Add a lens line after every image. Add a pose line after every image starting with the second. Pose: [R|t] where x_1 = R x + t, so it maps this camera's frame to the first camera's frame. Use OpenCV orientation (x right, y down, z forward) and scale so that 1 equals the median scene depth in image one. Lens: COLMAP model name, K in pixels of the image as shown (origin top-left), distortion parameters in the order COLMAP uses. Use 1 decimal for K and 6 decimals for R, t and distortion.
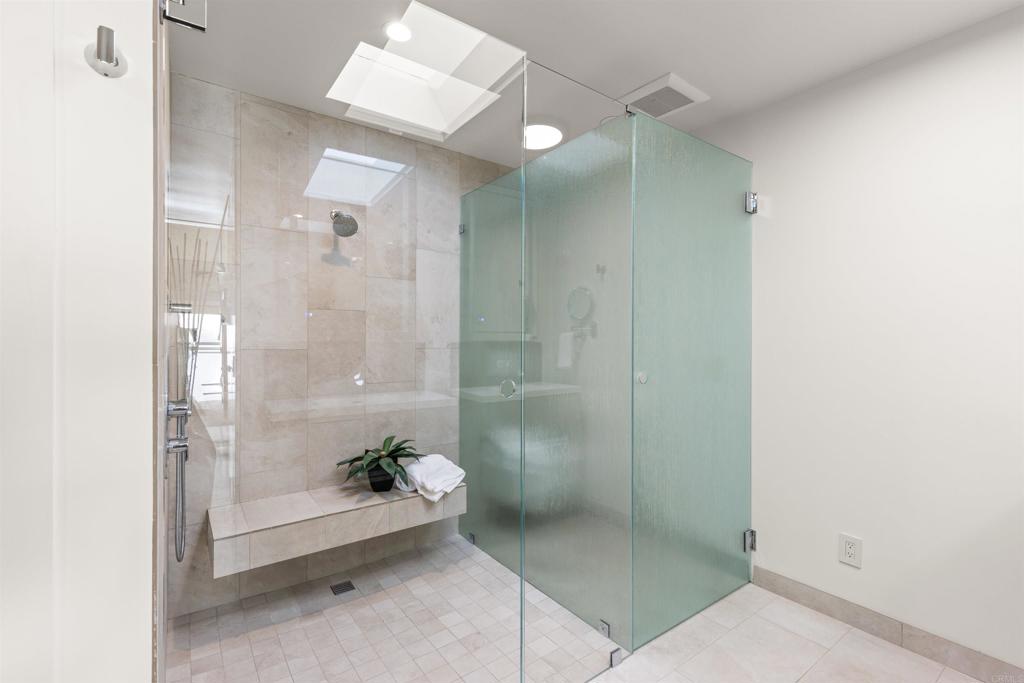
lens RADIAL K [[459.0, 0, 509.7], [0, 459.0, 344.3], [0, 0, 1]] dist [0.012024, -0.001872]
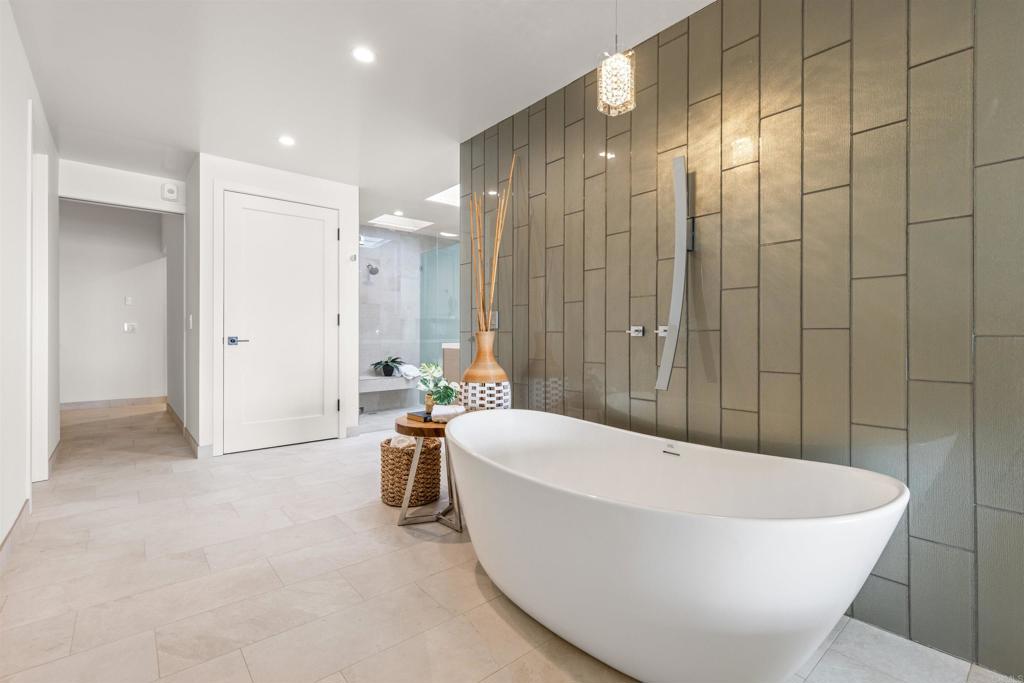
lens RADIAL K [[459.0, 0, 519.9], [0, 459.0, 336.1], [0, 0, 1]] dist [0.012024, -0.001872]
pose [[0.995808, -0.002539, 0.091435, 0.173272], [0.002303, 0.999994, 0.002687, 0.078393], [-0.091442, -0.002465, 0.995807, -1.287329]]
